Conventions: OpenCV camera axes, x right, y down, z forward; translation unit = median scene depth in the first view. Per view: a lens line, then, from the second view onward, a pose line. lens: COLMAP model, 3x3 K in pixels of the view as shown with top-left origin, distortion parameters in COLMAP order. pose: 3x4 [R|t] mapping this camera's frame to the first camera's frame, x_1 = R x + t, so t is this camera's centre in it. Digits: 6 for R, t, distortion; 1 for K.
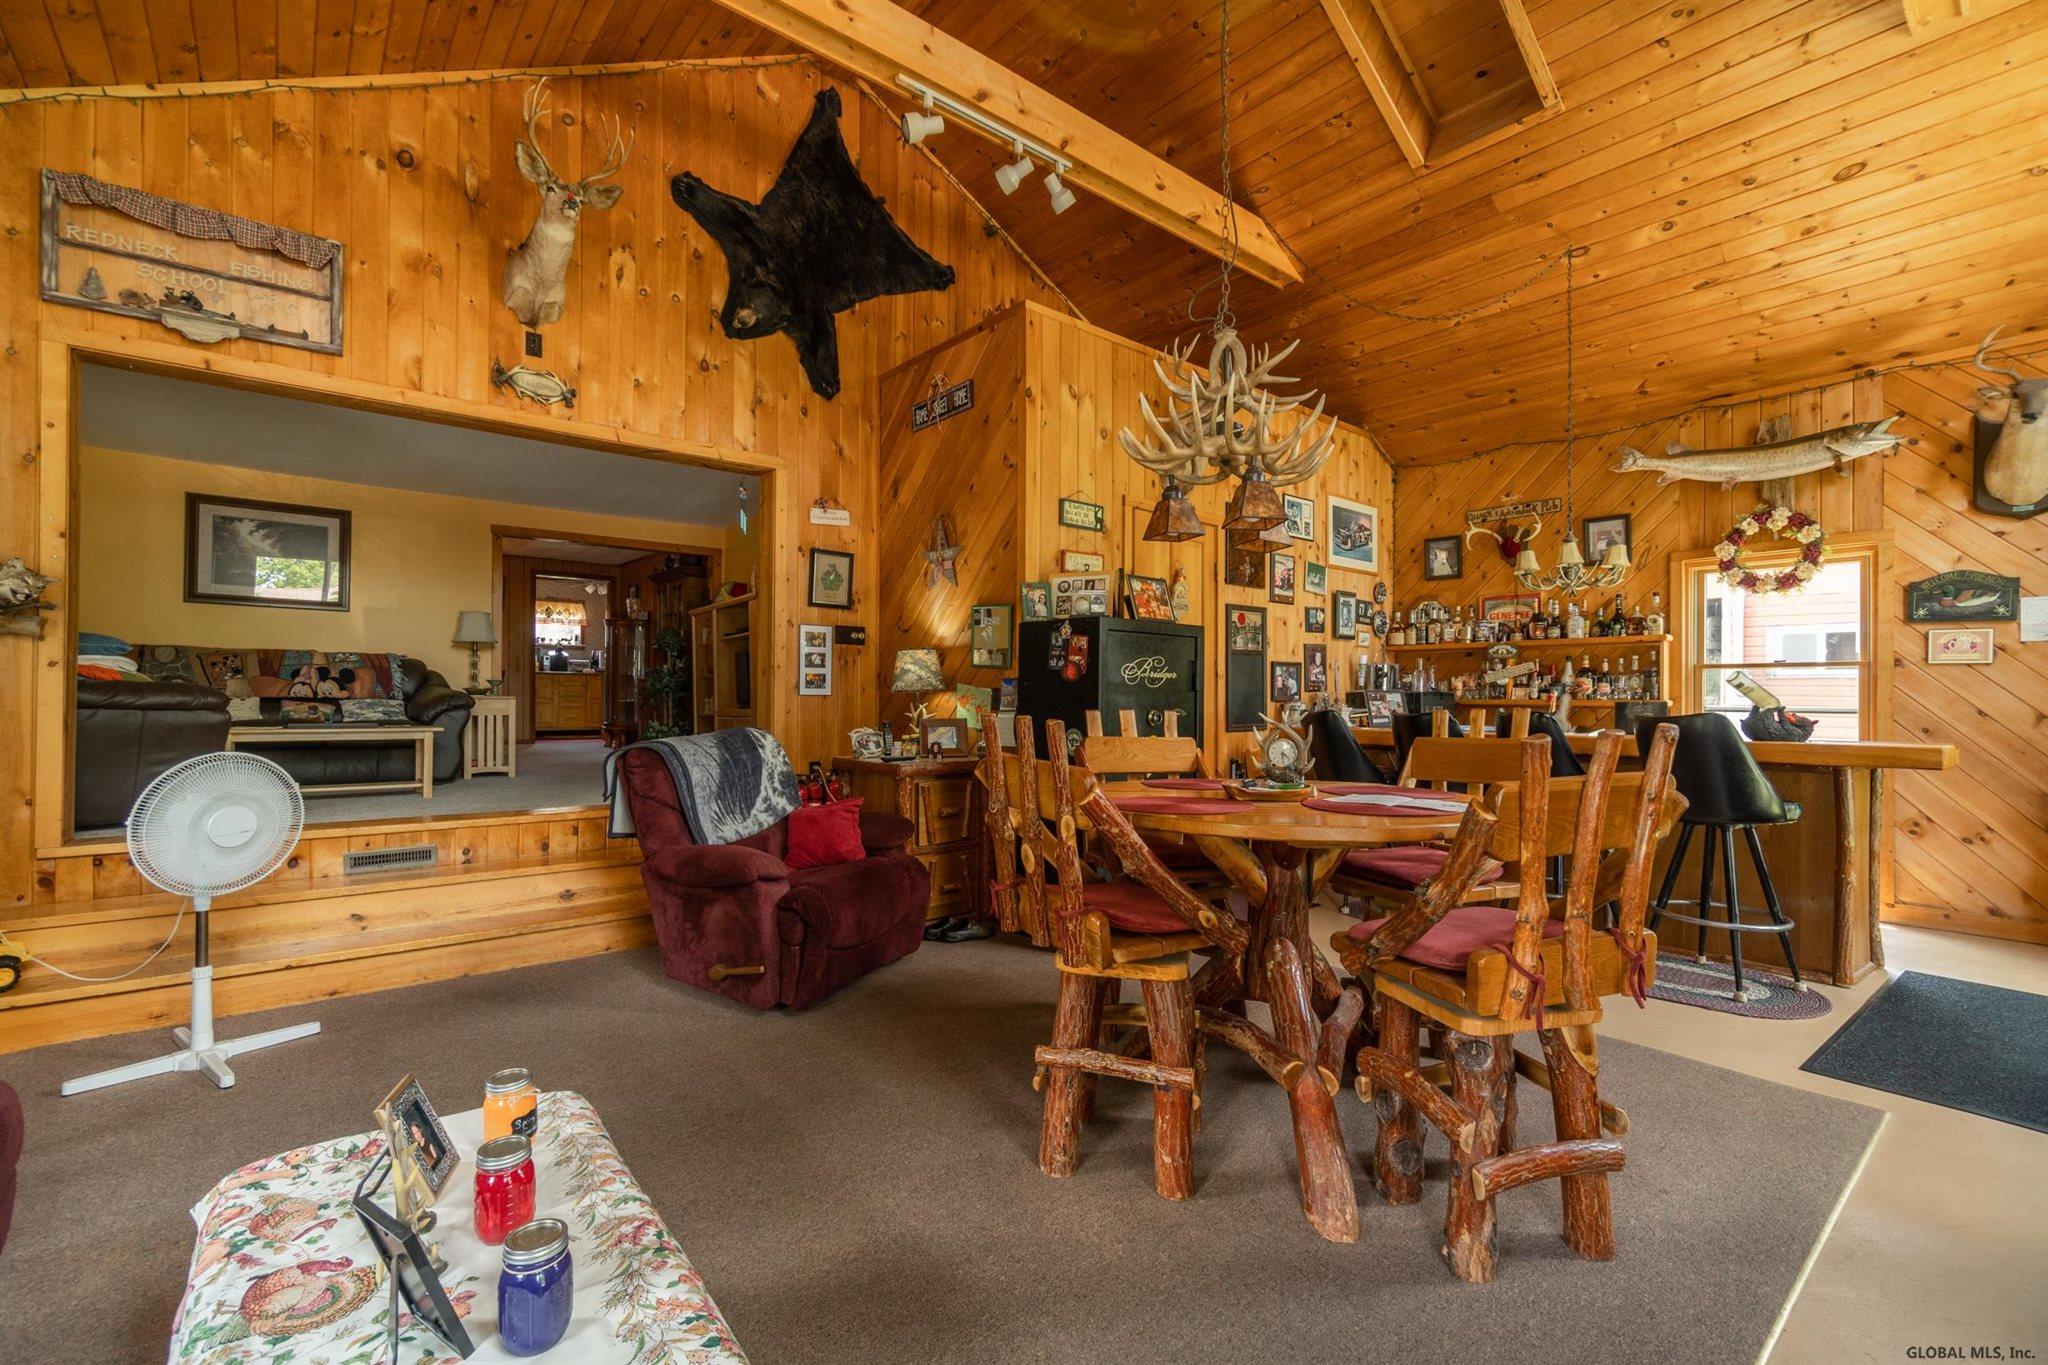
lens RADIAL K [[889.6, 0, 1006.6], [0, 889.6, 694.9], [0, 0, 1]] dist [-0.006077, 0.003234]
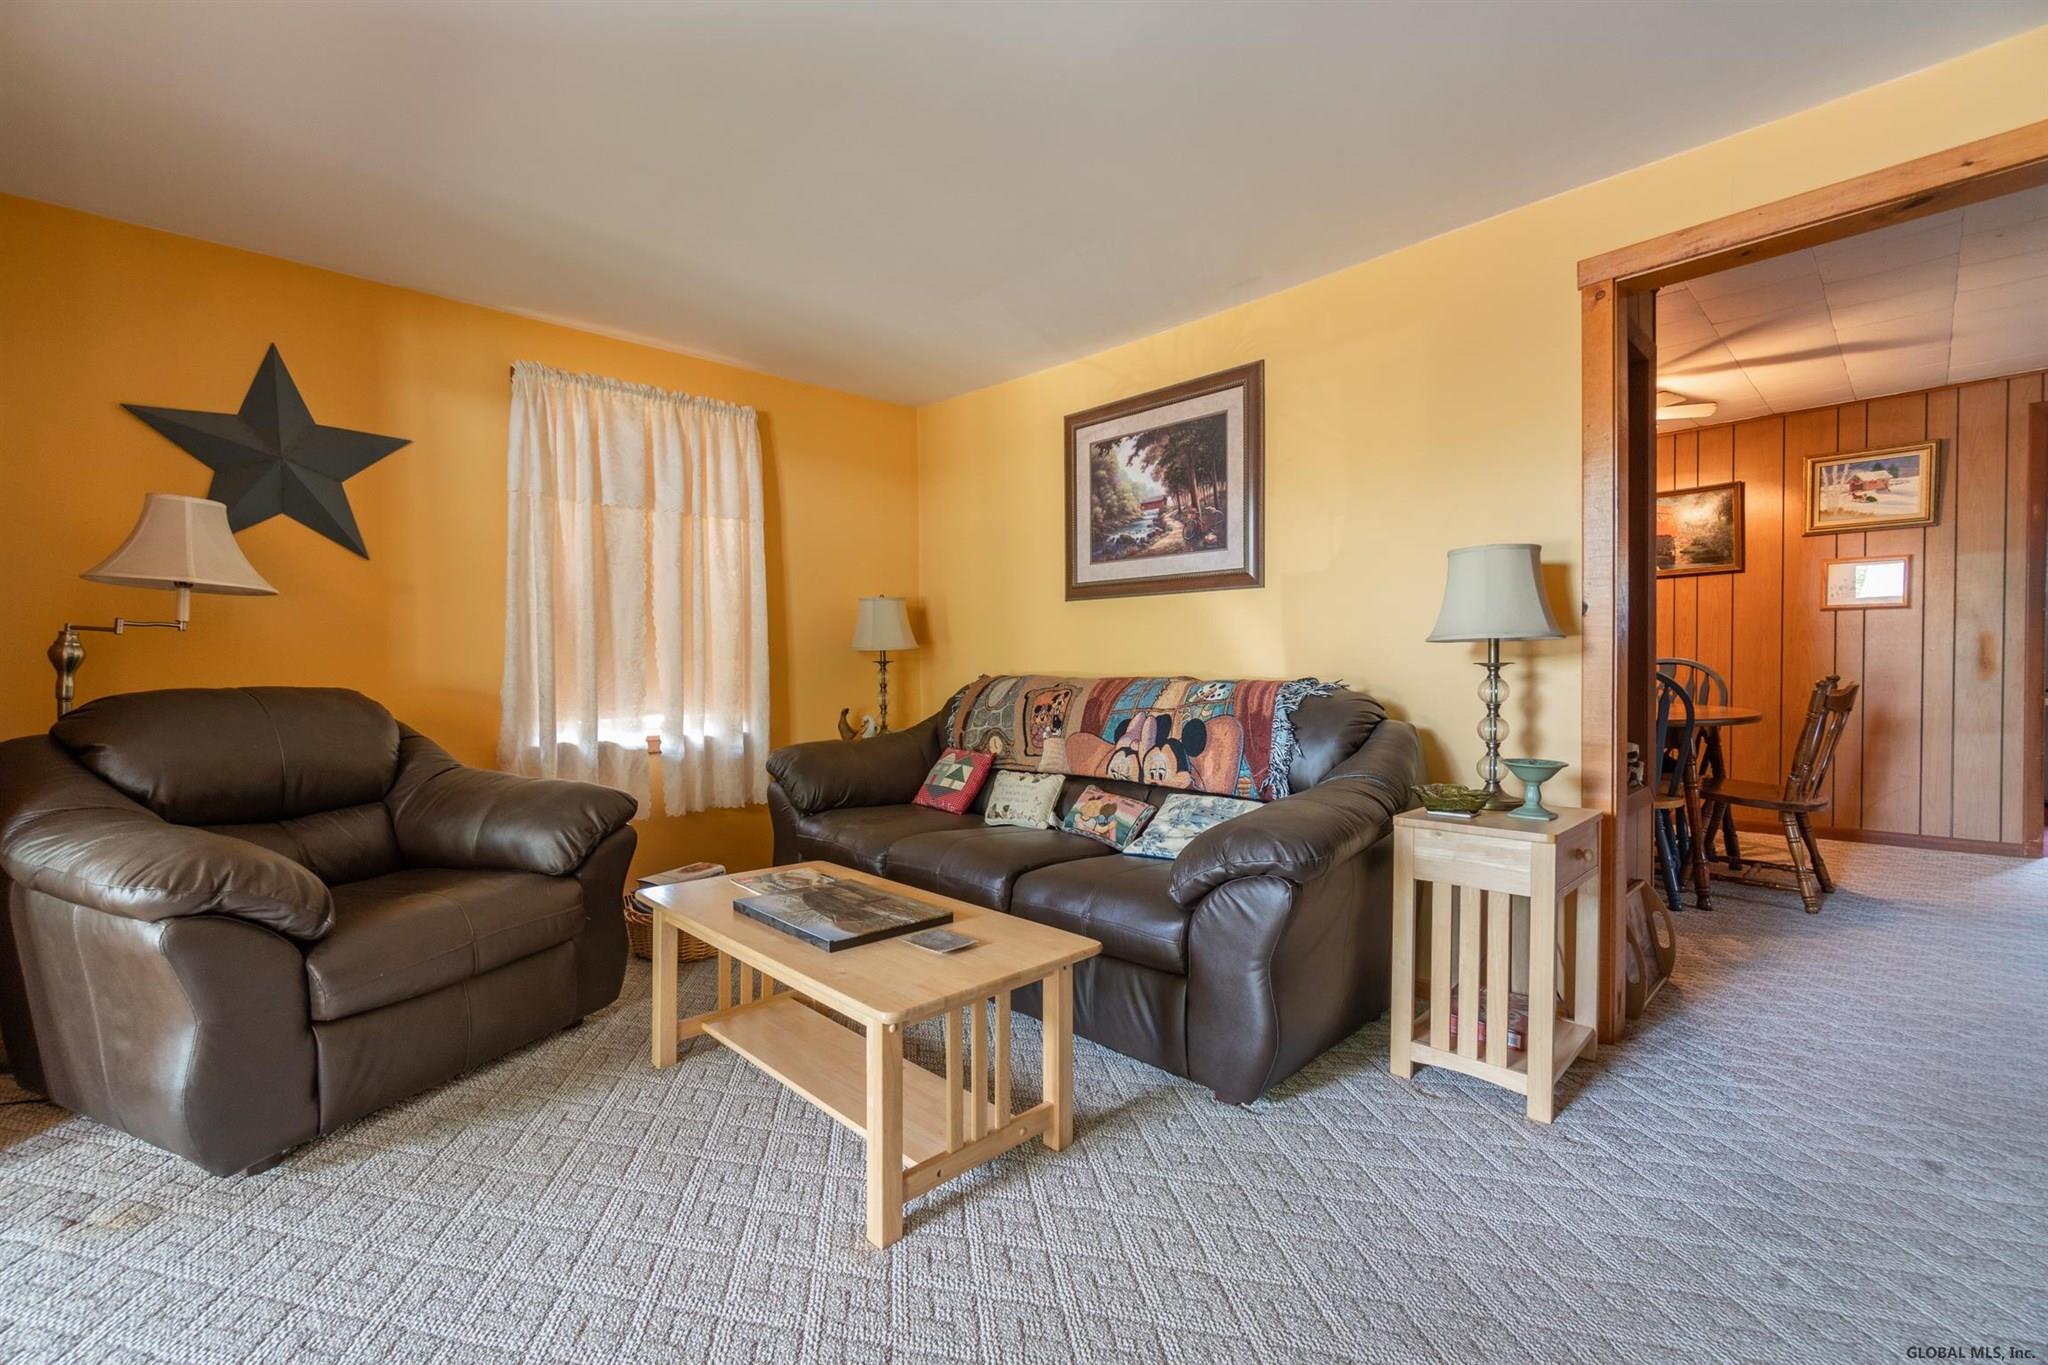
lens RADIAL K [[889.6, 0, 1000.5], [0, 889.6, 684.1], [0, 0, 1]] dist [-0.006077, 0.003234]
pose [[0.077379, 0.019481, -0.996811, -0.364255], [0.011074, 0.999731, 0.020398, -0.067236], [0.996940, -0.012618, 0.077142, 1.012468]]
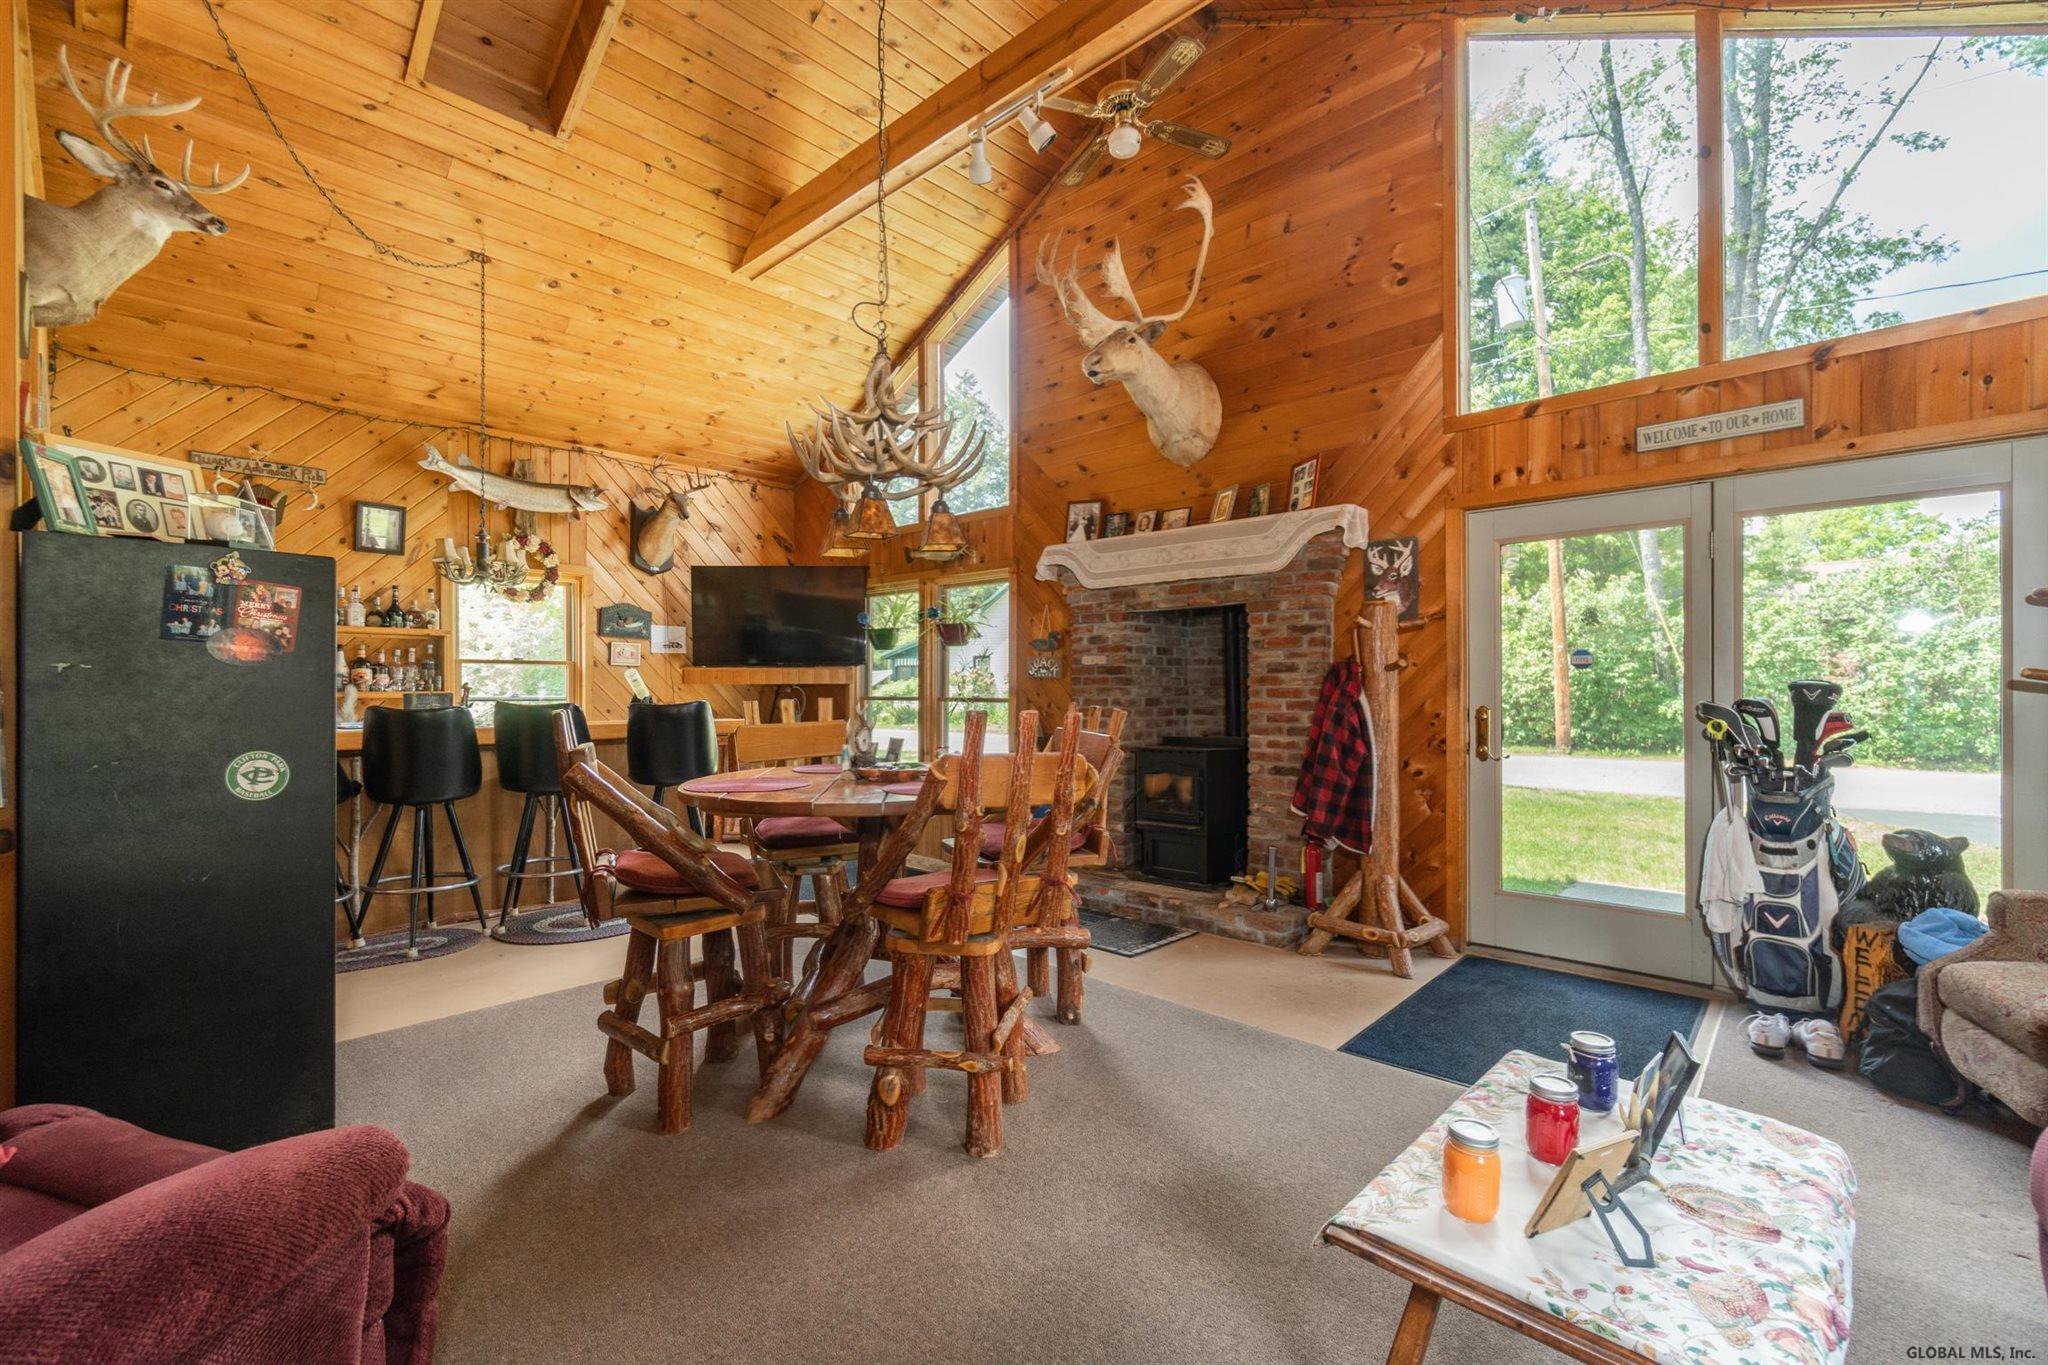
lens RADIAL K [[889.6, 0, 1009.5], [0, 889.6, 683.5], [0, 0, 1]] dist [-0.006077, 0.003234]
pose [[-0.128541, 0.002096, 0.991702, -0.430336], [-0.002247, 0.999995, -0.002405, -0.002935], [-0.991702, -0.002538, -0.128536, 0.490897]]
